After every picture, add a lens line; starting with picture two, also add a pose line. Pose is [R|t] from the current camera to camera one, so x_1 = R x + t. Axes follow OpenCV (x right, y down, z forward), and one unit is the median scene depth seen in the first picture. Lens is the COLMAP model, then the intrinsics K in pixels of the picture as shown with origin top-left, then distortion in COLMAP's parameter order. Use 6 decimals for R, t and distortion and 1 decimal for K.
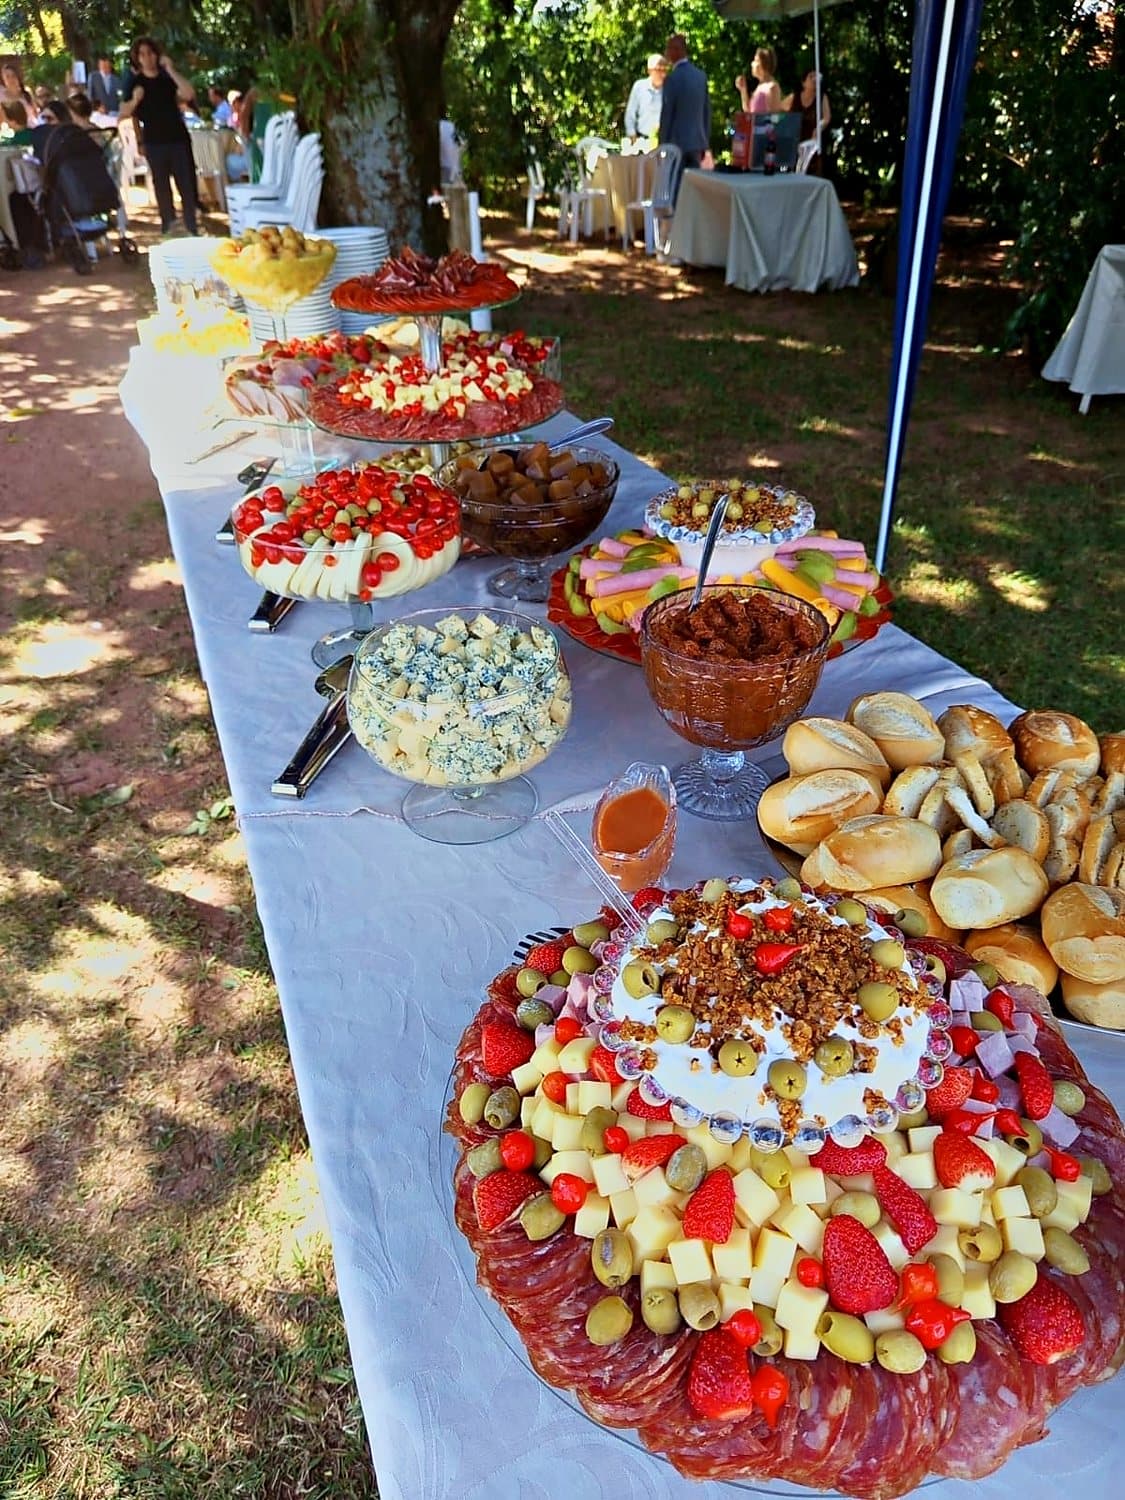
lens RADIAL K [[1067.0, 0, 560.0], [0, 1067.0, 741.4], [0, 0, 1]] dist [0.007137, -0.041735]
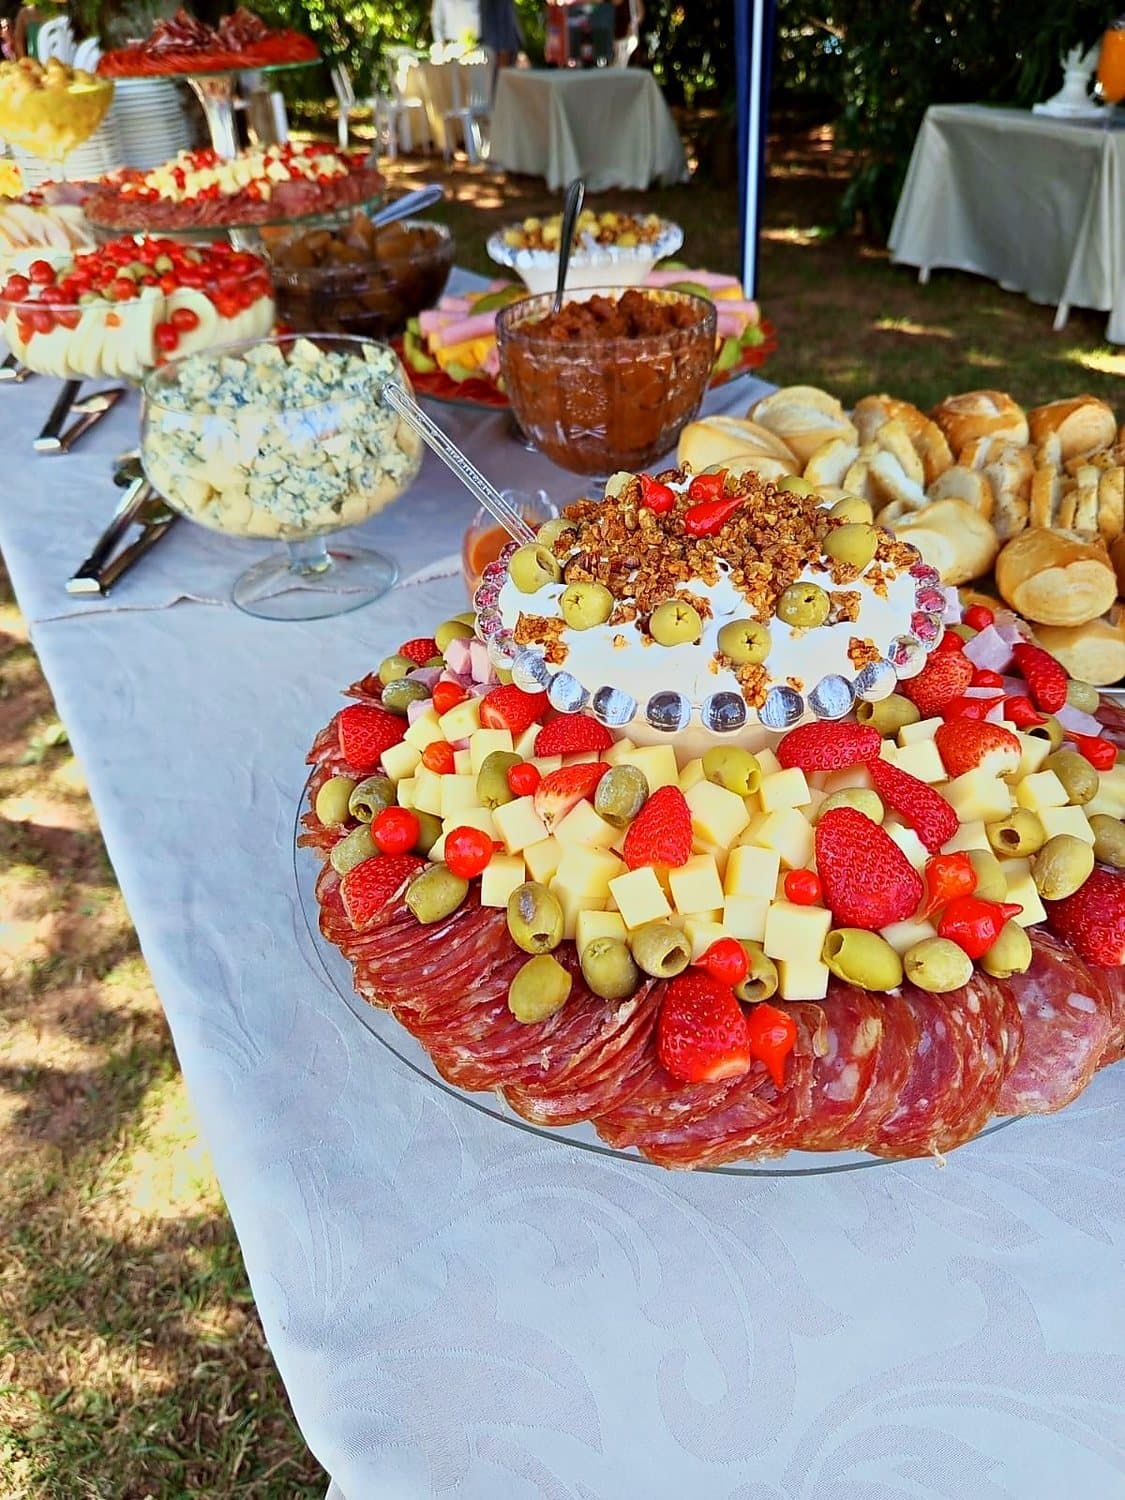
lens RADIAL K [[1067.0, 0, 564.5], [0, 1067.0, 757.2], [0, 0, 1]] dist [0.007137, -0.041735]
pose [[0.987601, -0.111086, 0.110924, 0.000156], [0.104798, 0.992620, 0.061011, 0.186422], [-0.116883, -0.048630, 0.991954, 0.157894]]
